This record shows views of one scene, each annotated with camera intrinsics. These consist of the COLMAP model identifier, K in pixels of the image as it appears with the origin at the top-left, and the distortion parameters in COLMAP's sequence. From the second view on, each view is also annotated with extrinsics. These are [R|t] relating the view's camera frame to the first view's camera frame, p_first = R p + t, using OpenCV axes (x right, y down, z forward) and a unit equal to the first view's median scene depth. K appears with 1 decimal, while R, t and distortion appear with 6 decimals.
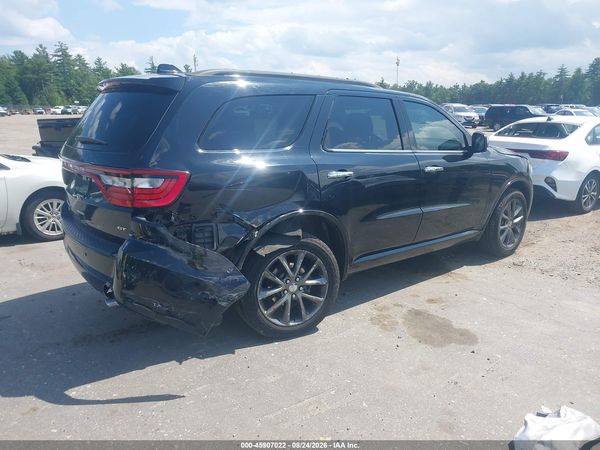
lens RADIAL K [[480.4, 0, 303.1], [0, 480.4, 209.1], [0, 0, 1]] dist [0.001673, 0.011518]
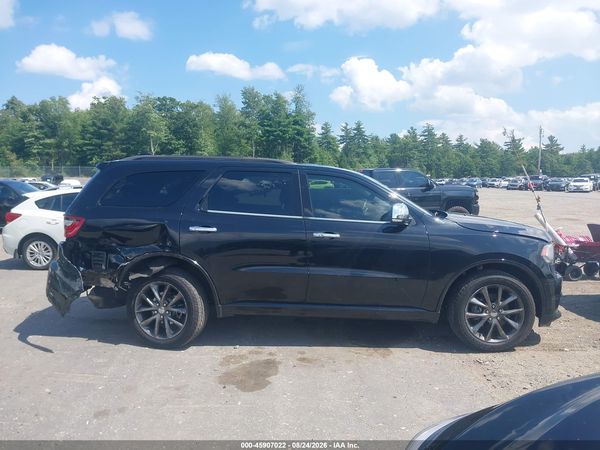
lens RADIAL K [[480.4, 0, 295.4], [0, 480.4, 227.1], [0, 0, 1]] dist [0.001673, 0.011518]
pose [[0.739972, 0.058162, -0.670119, 1.144896], [-0.132713, 0.989295, -0.060682, -0.034749], [0.659416, 0.133836, 0.739769, 0.219620]]
